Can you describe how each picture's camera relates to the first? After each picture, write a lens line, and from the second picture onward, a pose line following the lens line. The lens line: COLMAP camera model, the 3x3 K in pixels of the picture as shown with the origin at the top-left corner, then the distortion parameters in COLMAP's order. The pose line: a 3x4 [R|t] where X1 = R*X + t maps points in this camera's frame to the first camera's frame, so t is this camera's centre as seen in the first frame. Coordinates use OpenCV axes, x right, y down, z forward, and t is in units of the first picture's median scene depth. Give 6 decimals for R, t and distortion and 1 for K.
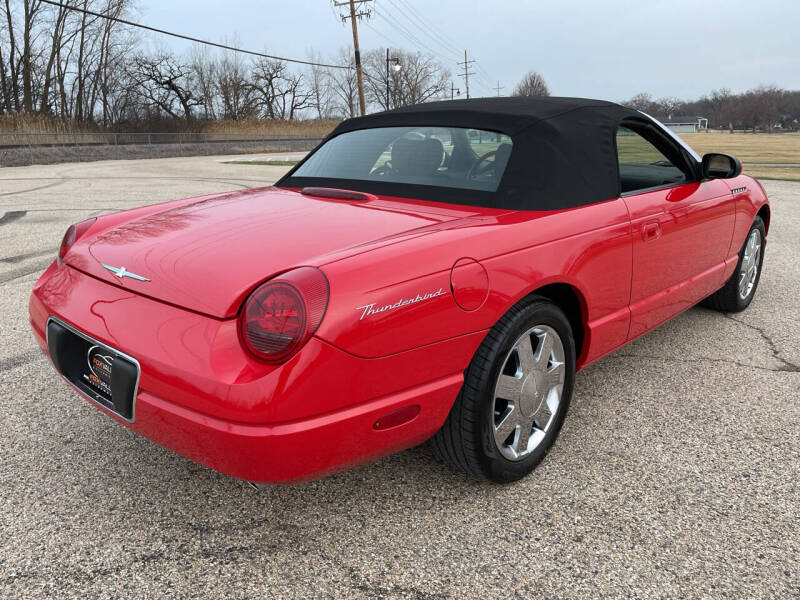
lens RADIAL K [[598.2, 0, 407.4], [0, 598.2, 283.4], [0, 0, 1]] dist [0.083504, -0.108012]
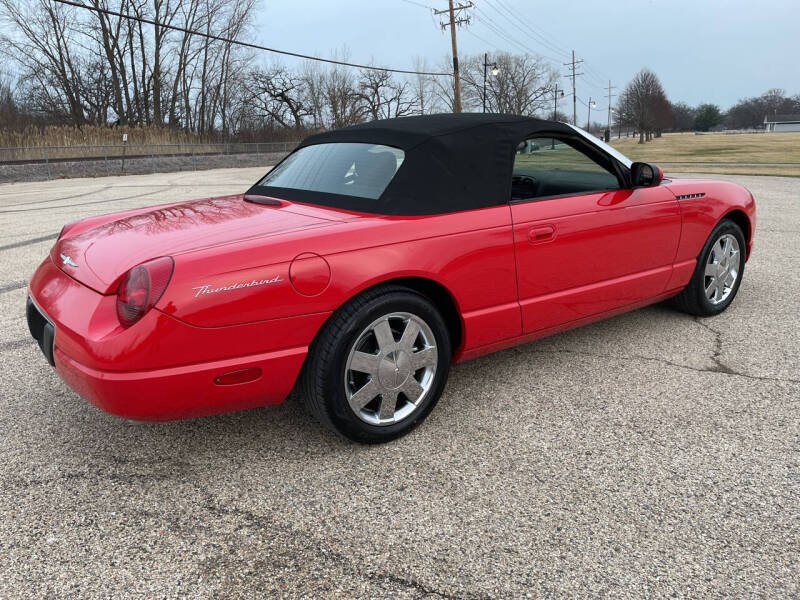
lens RADIAL K [[598.2, 0, 406.6], [0, 598.2, 284.7], [0, 0, 1]] dist [0.083504, -0.108012]
pose [[0.985305, 0.022535, -0.169314, 0.286680], [-0.023465, 0.999719, -0.003496, 0.013166], [0.169187, 0.007418, 0.985556, -0.104445]]
